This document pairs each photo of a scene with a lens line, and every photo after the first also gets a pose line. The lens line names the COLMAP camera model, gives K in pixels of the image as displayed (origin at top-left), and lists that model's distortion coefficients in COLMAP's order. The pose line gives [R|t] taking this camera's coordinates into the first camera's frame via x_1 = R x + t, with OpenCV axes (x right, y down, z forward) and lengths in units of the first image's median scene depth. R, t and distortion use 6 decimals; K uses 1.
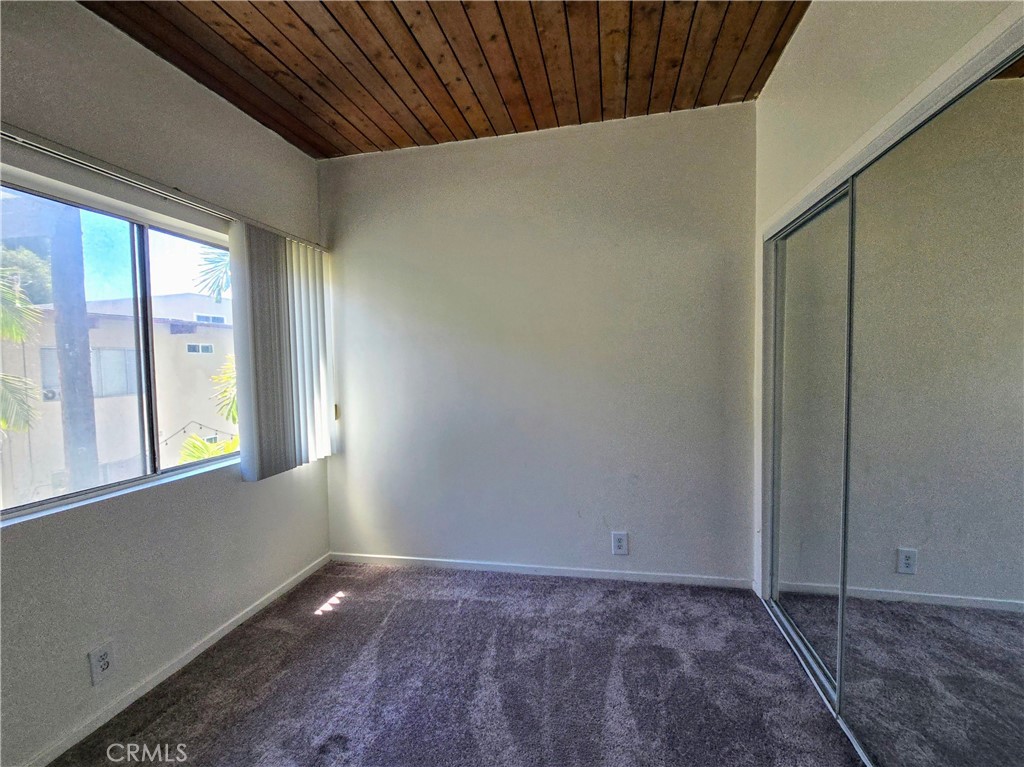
lens RADIAL K [[456.0, 0, 509.1], [0, 456.0, 385.4], [0, 0, 1]] dist [0.023865, 0.000375]
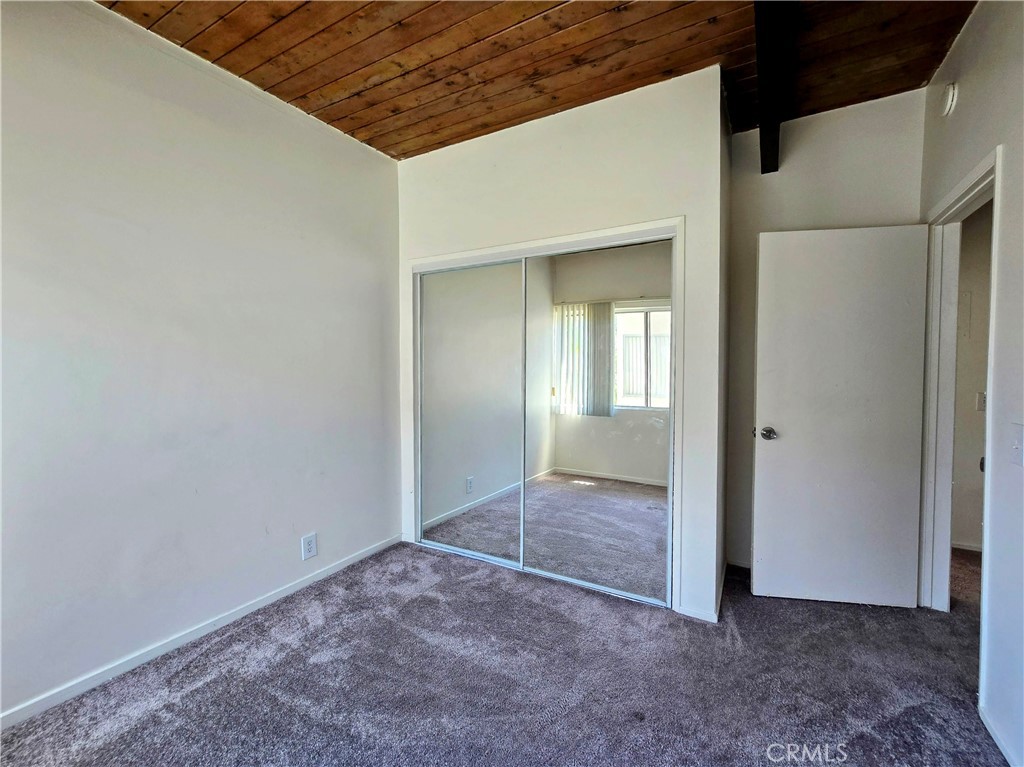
lens RADIAL K [[433.0, 0, 512.0], [0, 433.0, 383.5], [0, 0, 1]] dist [-0.000367, 0.000066]
pose [[0.346788, -0.014518, 0.937831, -0.556247], [0.043577, 0.999050, -0.000648, 0.026276], [-0.936931, 0.041093, 0.347091, 0.325686]]
